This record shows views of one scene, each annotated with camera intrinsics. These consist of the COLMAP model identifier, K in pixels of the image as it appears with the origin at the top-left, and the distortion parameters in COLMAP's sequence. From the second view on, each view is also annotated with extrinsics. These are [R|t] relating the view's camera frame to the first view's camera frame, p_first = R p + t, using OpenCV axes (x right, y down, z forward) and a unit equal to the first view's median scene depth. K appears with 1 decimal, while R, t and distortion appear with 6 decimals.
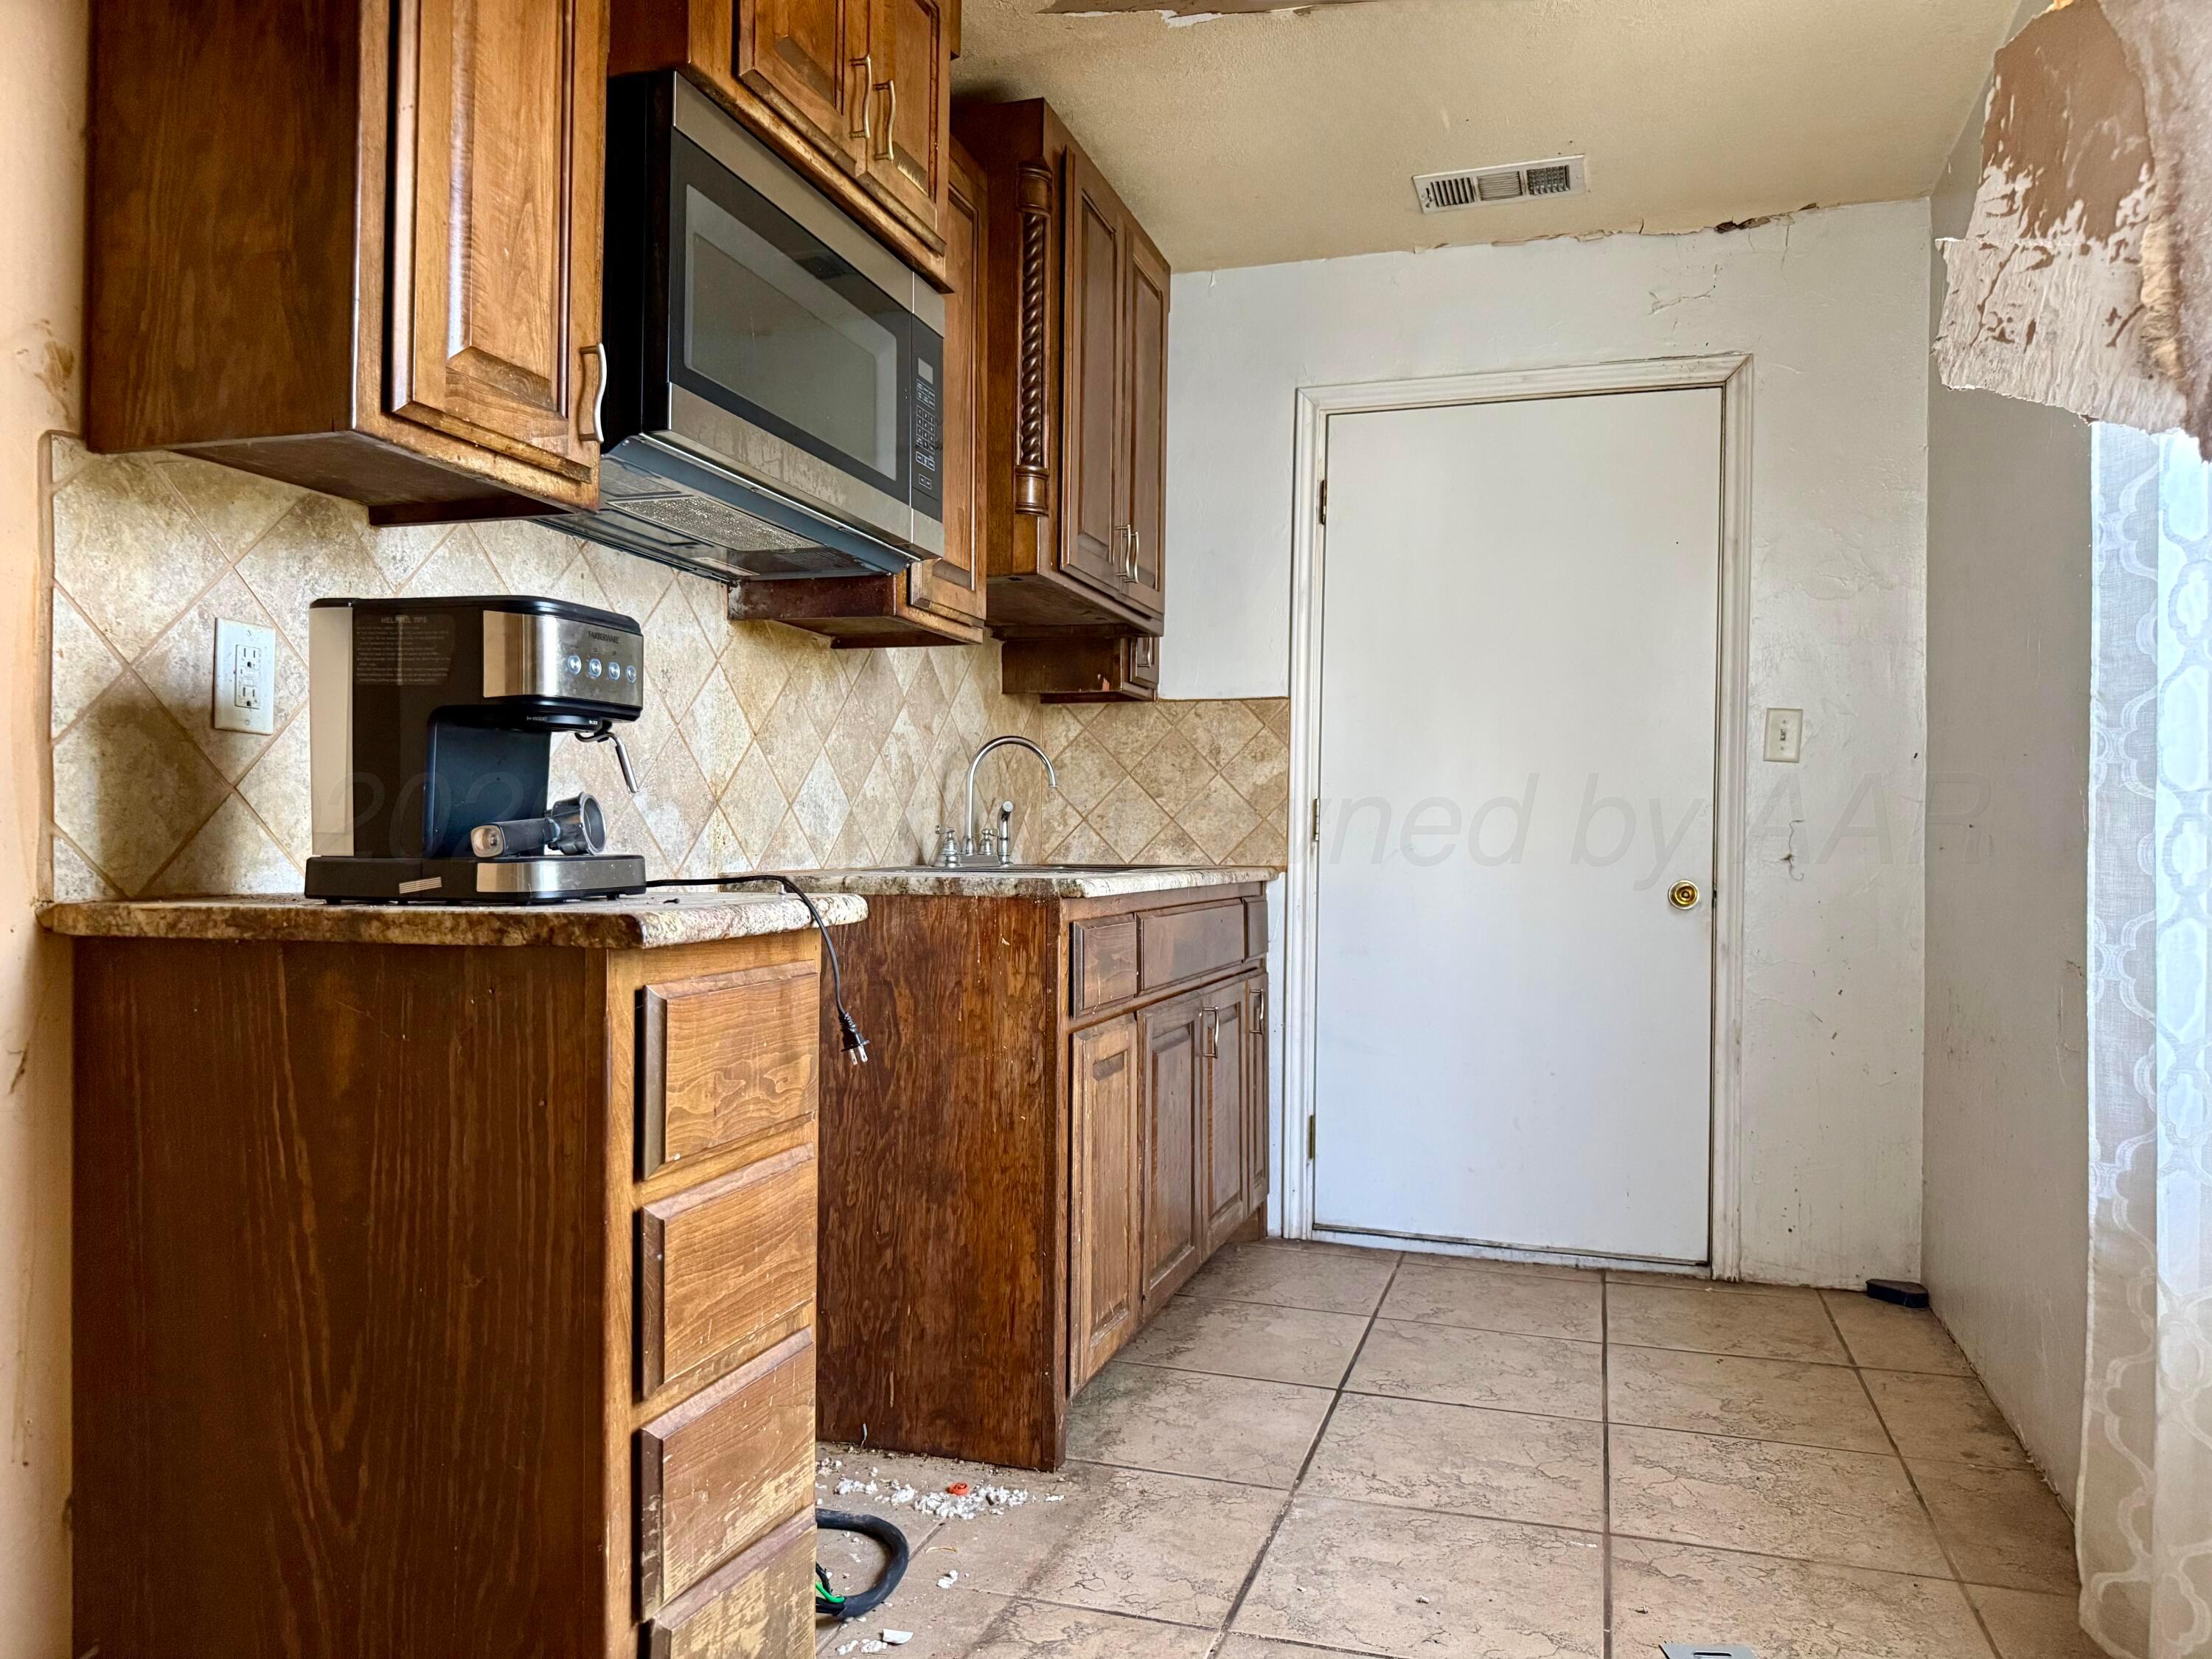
lens RADIAL K [[1570.0, 0, 1107.5], [0, 1570.0, 834.0], [0, 0, 1]] dist [0.018739, -0.024047]
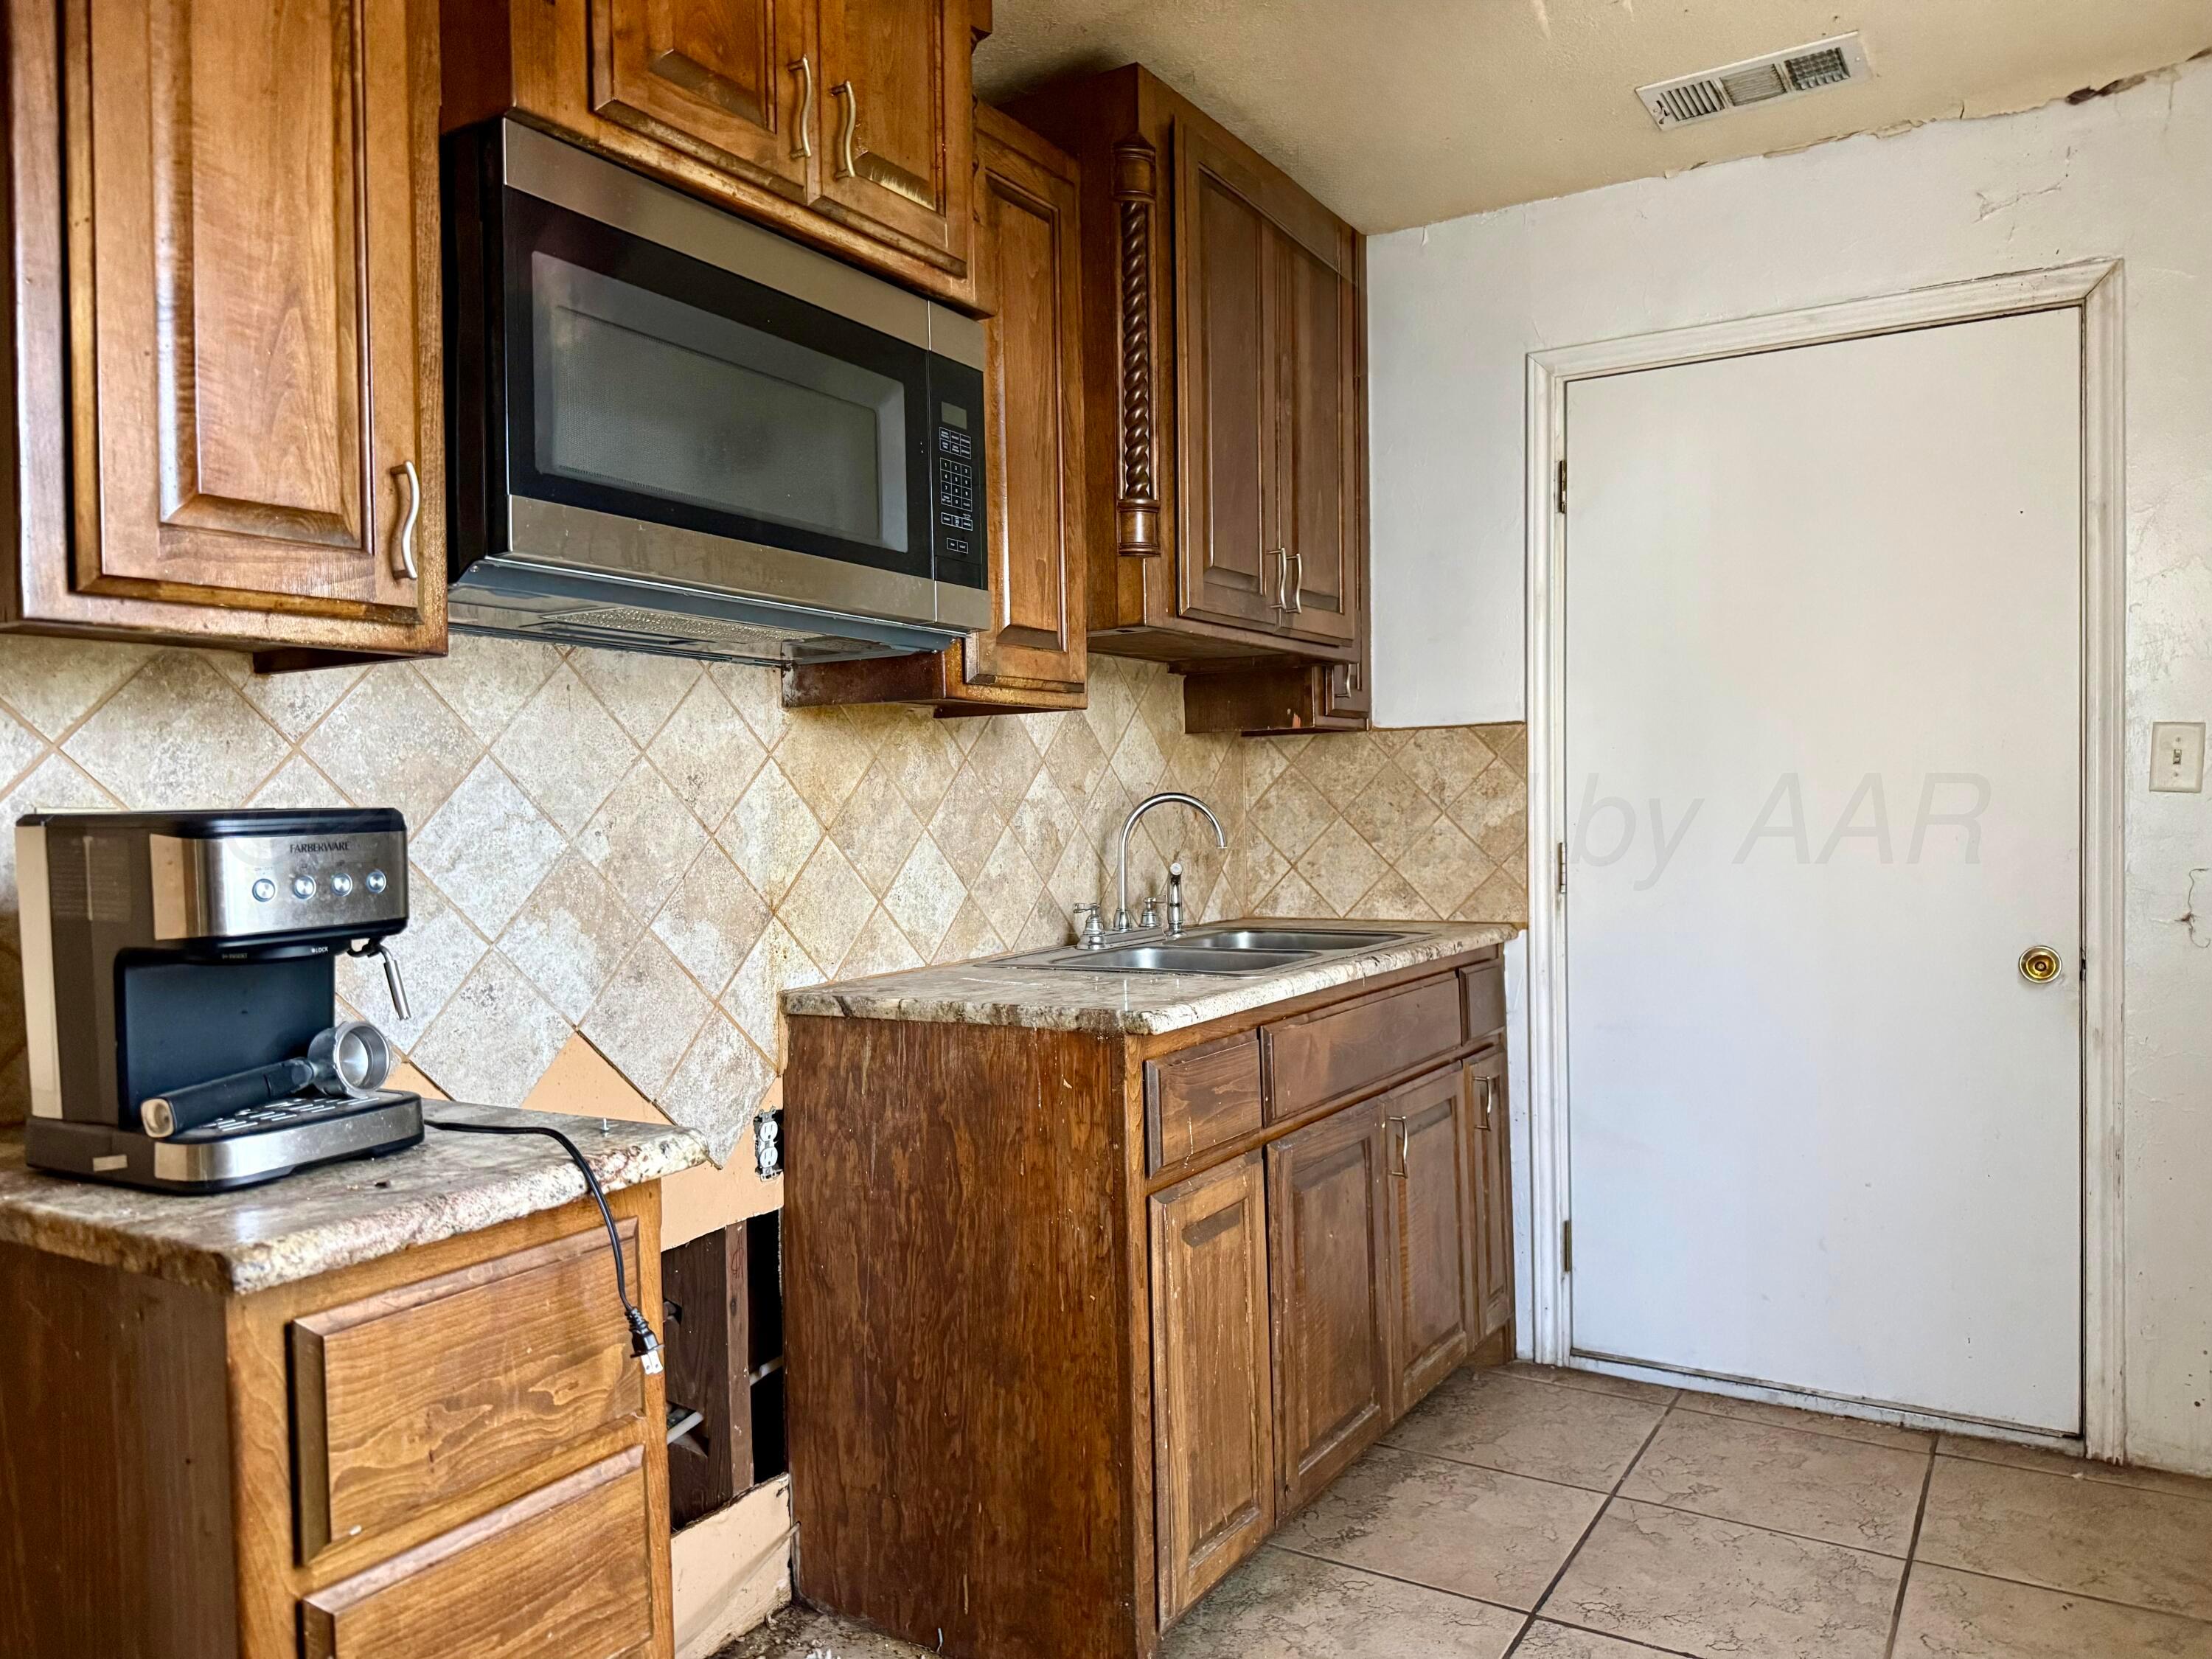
lens RADIAL K [[1570.0, 0, 1111.7], [0, 1570.0, 820.0], [0, 0, 1]] dist [0.018739, -0.024047]
pose [[0.968870, -0.025472, -0.246254, 0.157688], [0.030134, 0.999431, 0.015184, -0.080063], [0.245727, -0.022132, 0.969086, 0.180981]]
